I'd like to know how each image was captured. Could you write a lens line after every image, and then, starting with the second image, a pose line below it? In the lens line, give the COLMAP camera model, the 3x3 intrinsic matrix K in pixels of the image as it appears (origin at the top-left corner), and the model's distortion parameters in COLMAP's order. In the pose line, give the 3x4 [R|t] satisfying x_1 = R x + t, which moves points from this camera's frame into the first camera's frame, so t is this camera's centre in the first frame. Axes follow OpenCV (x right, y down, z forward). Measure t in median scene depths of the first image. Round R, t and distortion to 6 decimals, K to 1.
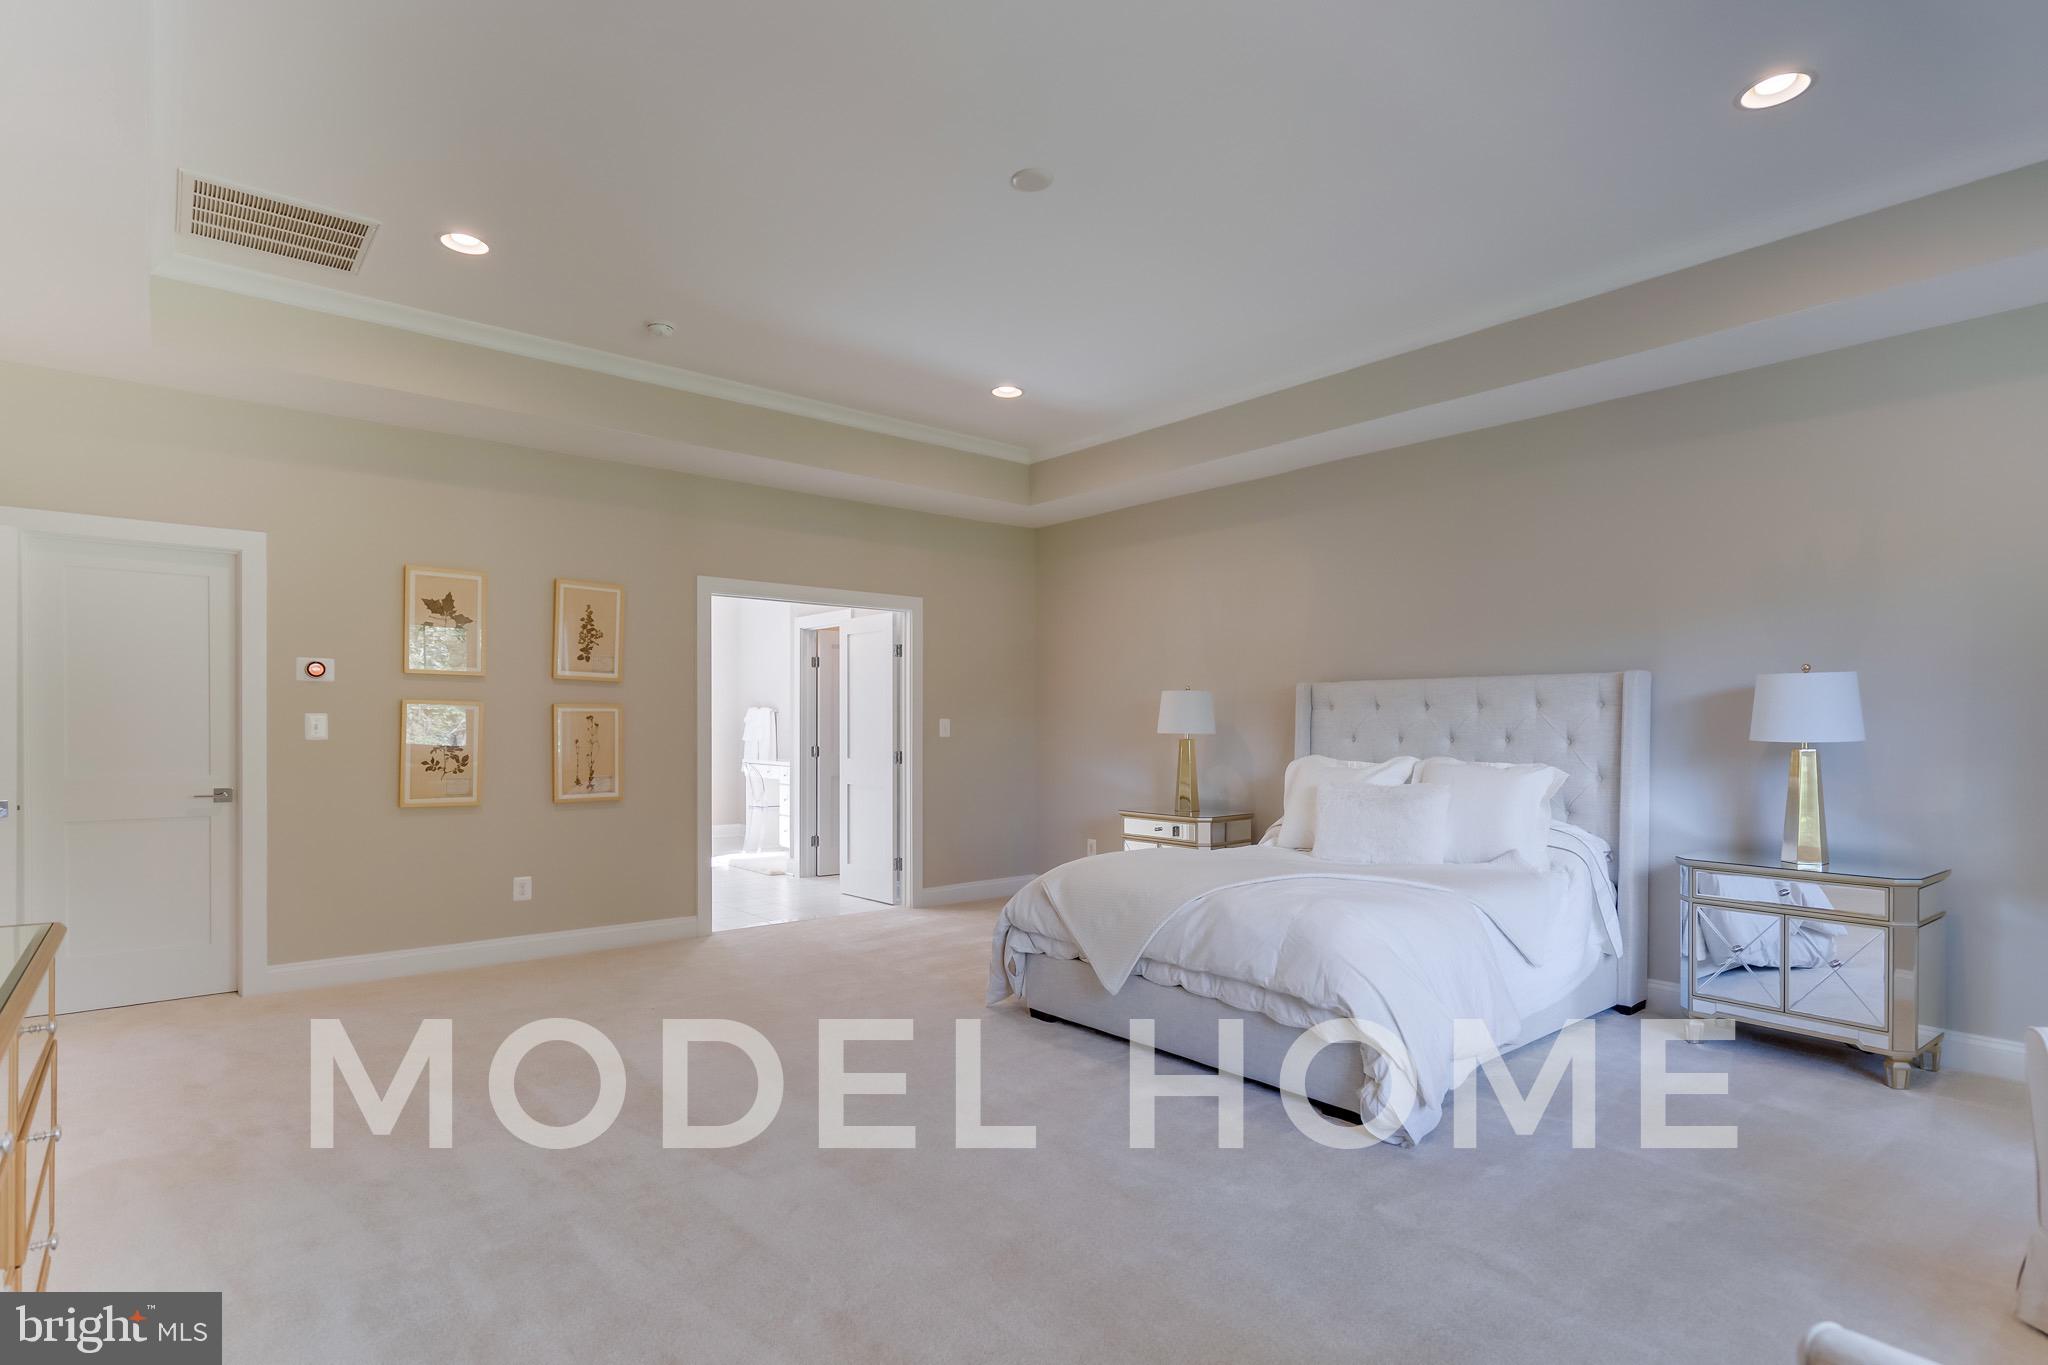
lens RADIAL K [[1028.2, 0, 1014.5], [0, 1028.2, 717.7], [0, 0, 1]] dist [-0.001777, -0.000488]
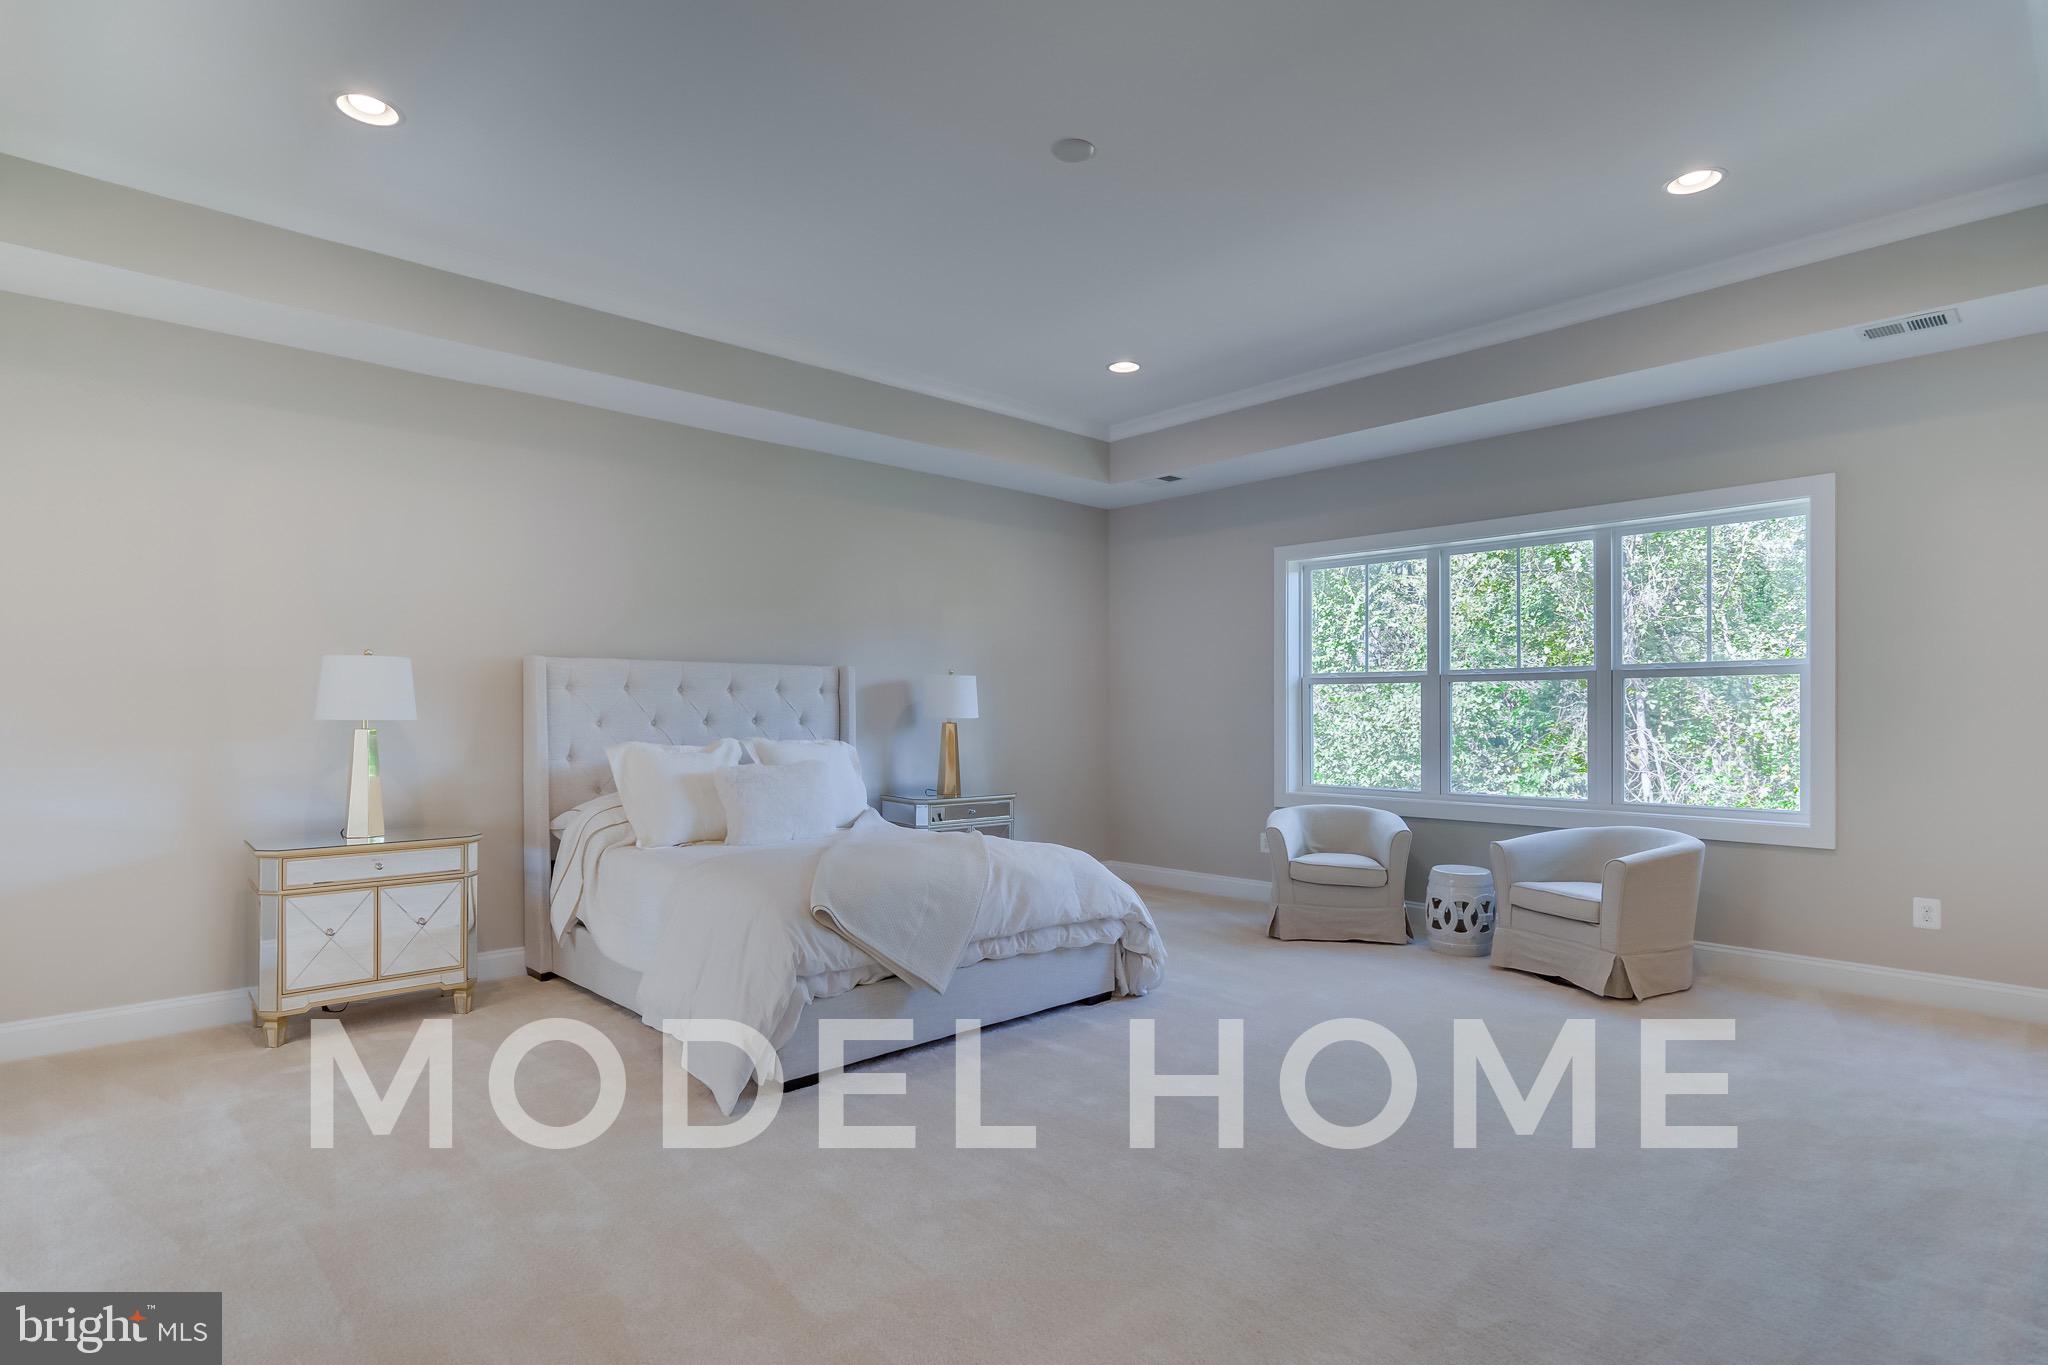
lens RADIAL K [[1028.2, 0, 1014.5], [0, 1028.2, 717.7], [0, 0, 1]] dist [-0.001777, -0.000488]
pose [[-0.073026, -0.007584, 0.997301, -0.705845], [-0.008262, 0.999941, 0.006999, 0.008106], [-0.997296, -0.007729, -0.073085, 0.845791]]
